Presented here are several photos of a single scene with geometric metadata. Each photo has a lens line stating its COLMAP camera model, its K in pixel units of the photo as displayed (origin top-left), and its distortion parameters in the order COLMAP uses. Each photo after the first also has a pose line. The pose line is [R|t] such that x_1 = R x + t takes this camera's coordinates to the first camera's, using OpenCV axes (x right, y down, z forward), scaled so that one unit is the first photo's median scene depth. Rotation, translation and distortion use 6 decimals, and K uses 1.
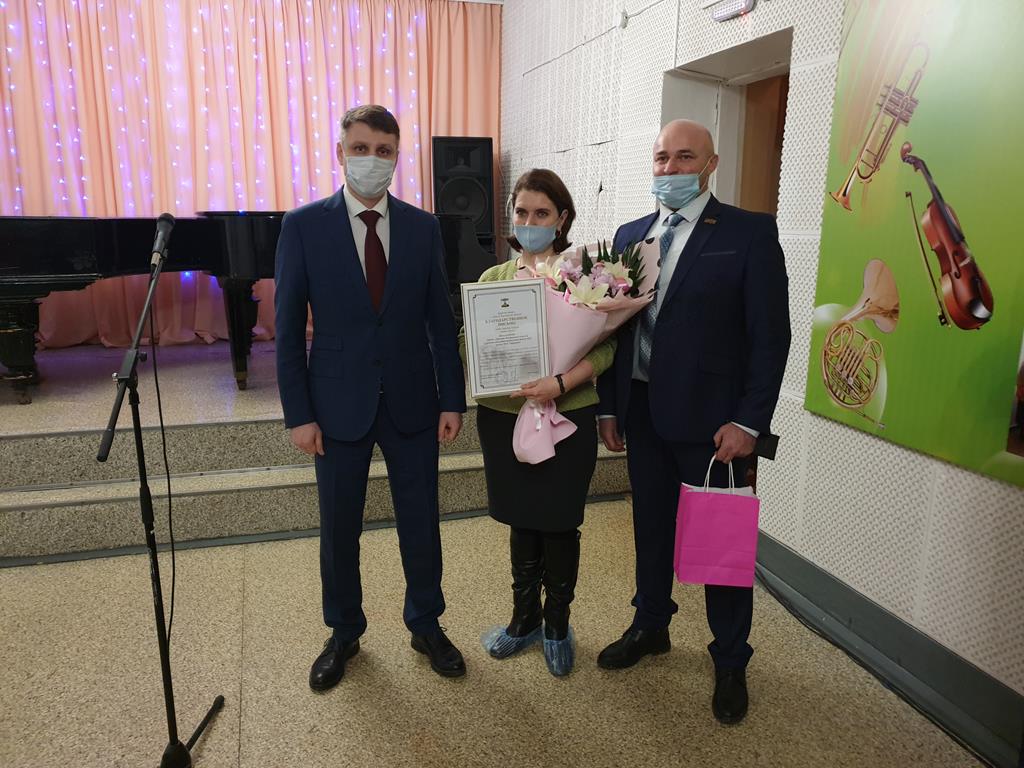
lens RADIAL K [[806.2, 0, 527.1], [0, 806.2, 383.4], [0, 0, 1]] dist [-0.001760, 0.025430]
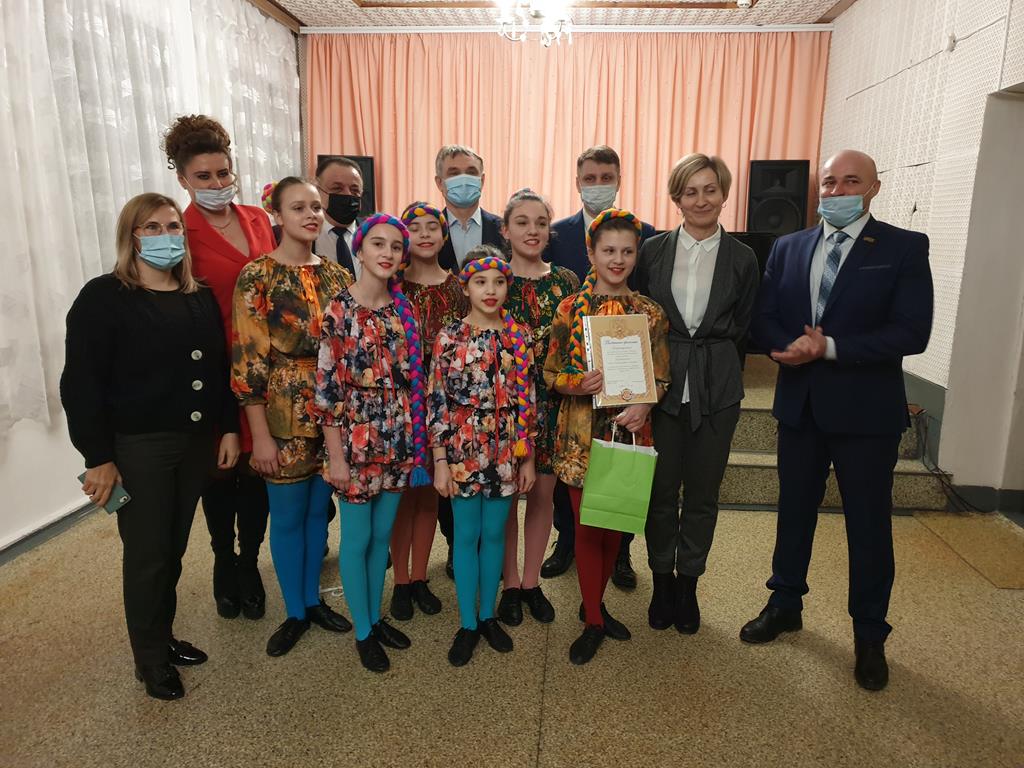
lens RADIAL K [[806.2, 0, 524.2], [0, 806.2, 381.1], [0, 0, 1]] dist [-0.001760, 0.025430]
pose [[0.926076, 0.077264, -0.369342, 0.033986], [-0.086177, 0.996250, -0.007667, 0.028720], [0.367365, 0.038929, 0.929262, -0.139916]]
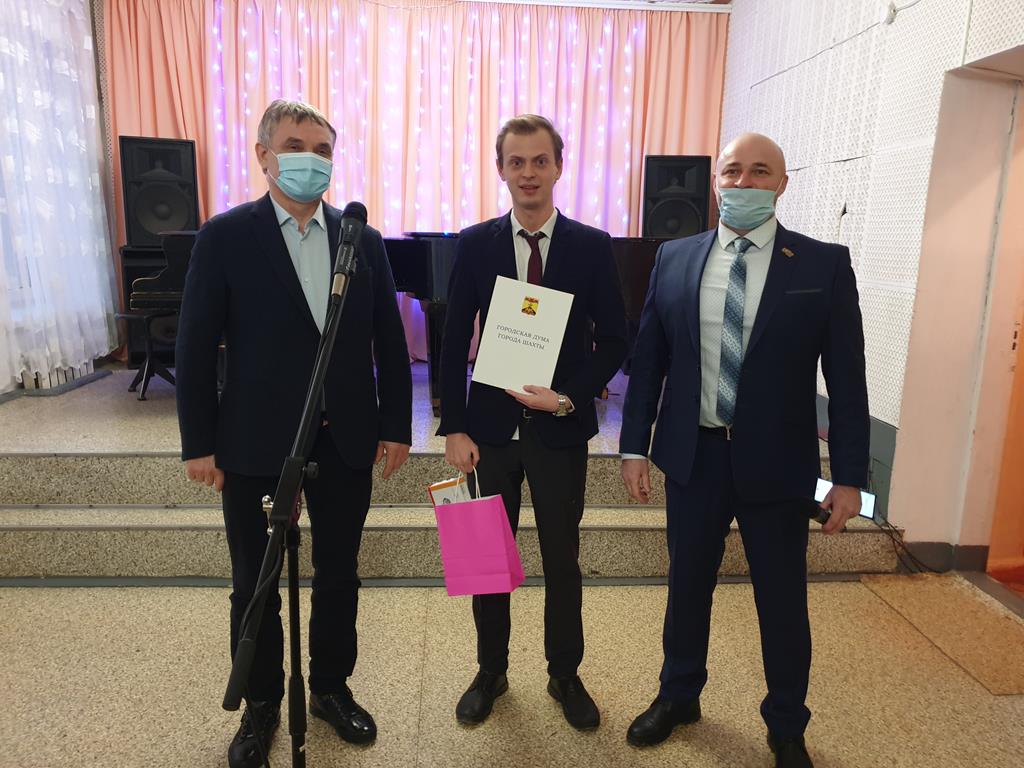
lens RADIAL K [[806.2, 0, 525.4], [0, 806.2, 384.3], [0, 0, 1]] dist [-0.001760, 0.025430]
pose [[0.972936, 0.057622, -0.223776, -0.044197], [-0.063733, 0.997763, -0.020179, -0.021724], [0.222113, 0.033895, 0.974432, 0.104893]]
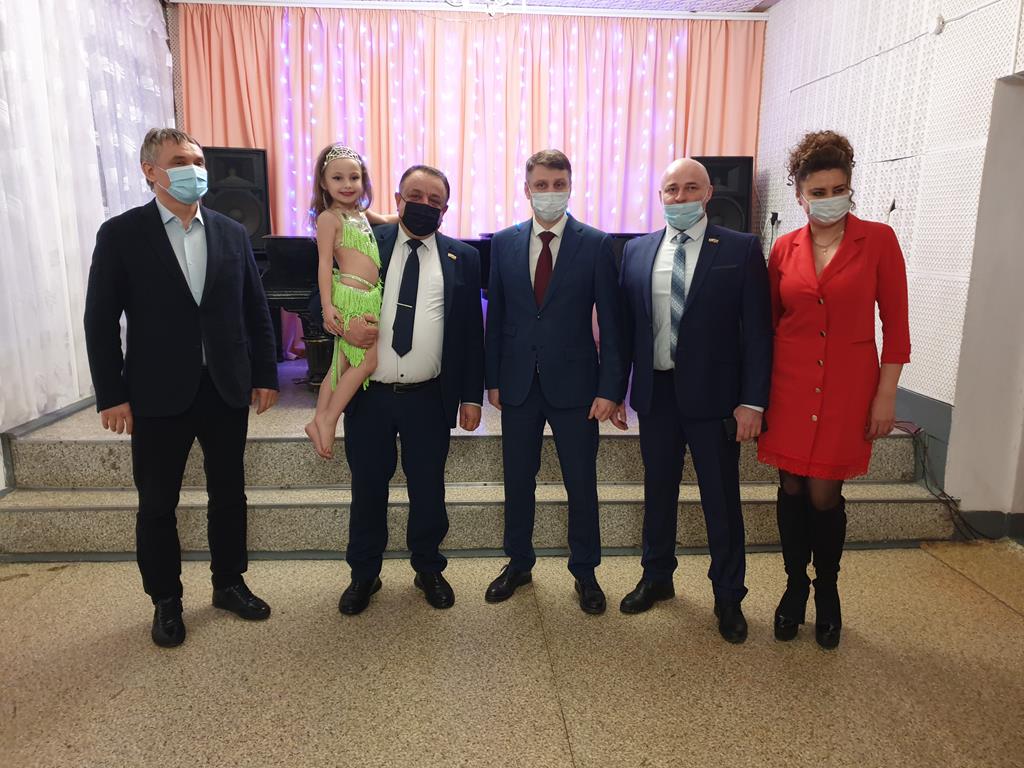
lens RADIAL K [[806.2, 0, 524.1], [0, 806.2, 380.2], [0, 0, 1]] dist [-0.001760, 0.025430]
pose [[0.973379, 0.042877, -0.225154, -0.125840], [-0.049567, 0.998479, -0.024143, 0.000642], [0.223776, 0.034661, 0.974024, 0.004537]]
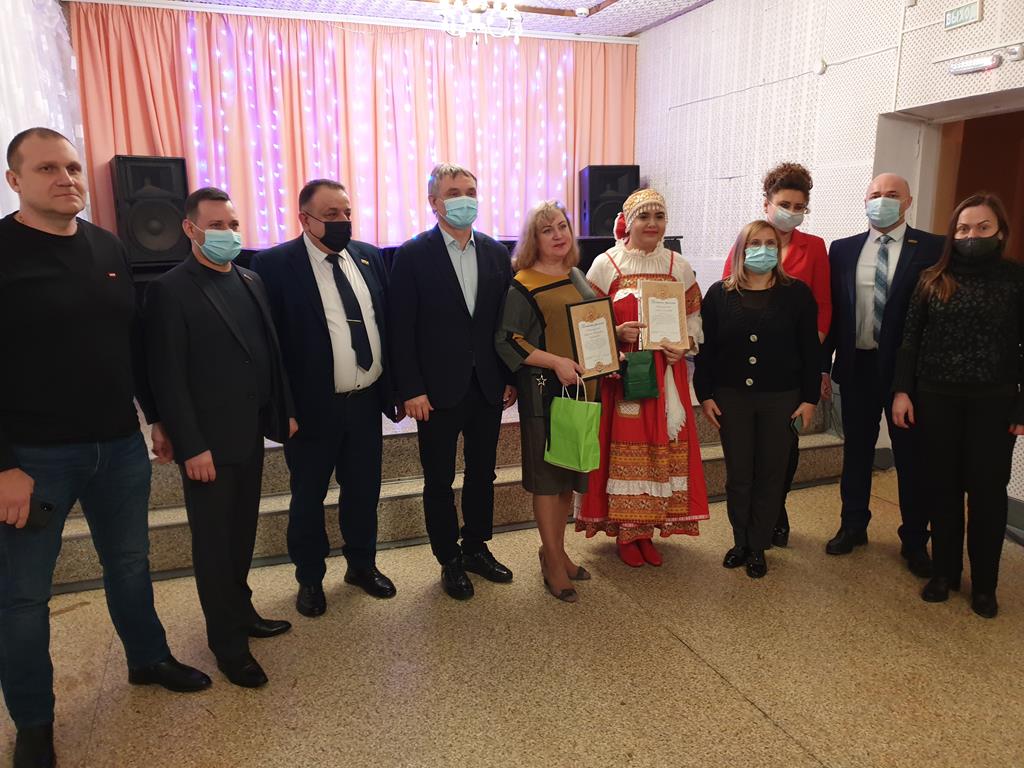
lens RADIAL K [[806.2, 0, 522.2], [0, 806.2, 380.9], [0, 0, 1]] dist [-0.001760, 0.025430]
pose [[0.998495, -0.027537, 0.047438, -0.410075], [0.028364, 0.999456, -0.016842, 0.007736], [-0.046949, 0.018162, 0.998732, -0.142534]]
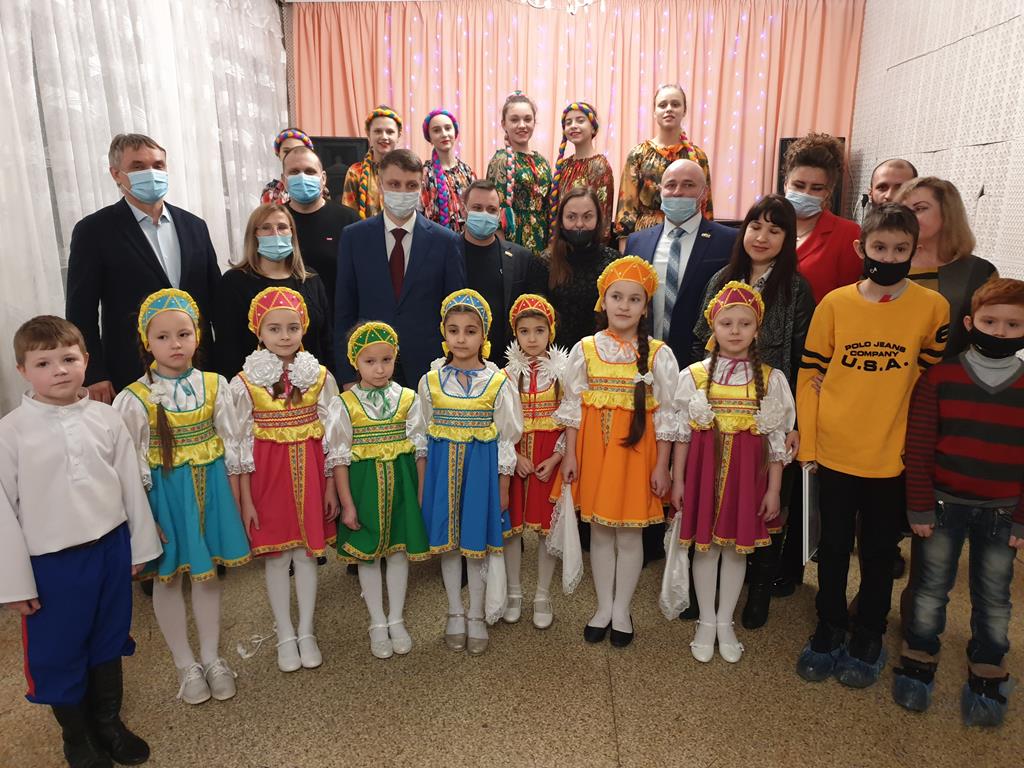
lens RADIAL K [[806.2, 0, 520.7], [0, 806.2, 379.4], [0, 0, 1]] dist [-0.001760, 0.025430]
pose [[0.933957, 0.073762, -0.349691, -0.072493], [-0.070880, 0.997263, 0.021052, -0.016797], [0.350287, 0.005125, 0.936628, -0.048840]]
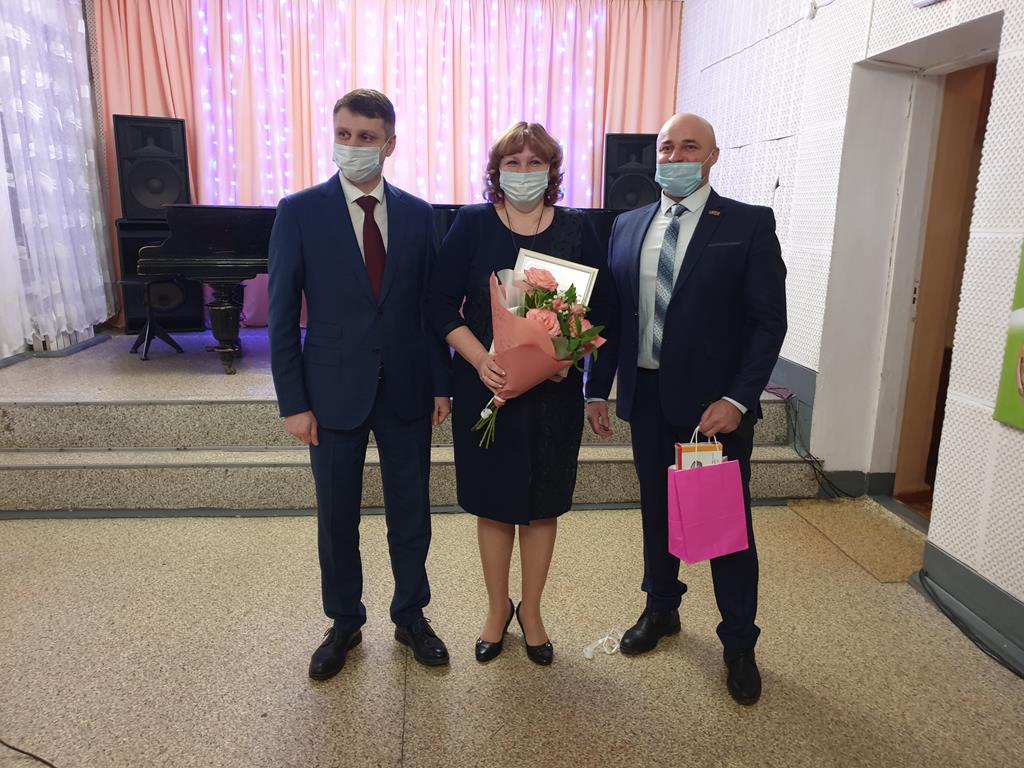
lens RADIAL K [[806.2, 0, 530.8], [0, 806.2, 381.6], [0, 0, 1]] dist [-0.001760, 0.025430]
pose [[0.981069, 0.053049, -0.186252, -0.008042], [-0.053490, 0.998565, 0.002658, 0.011060], [0.186126, 0.007355, 0.982498, -0.016129]]
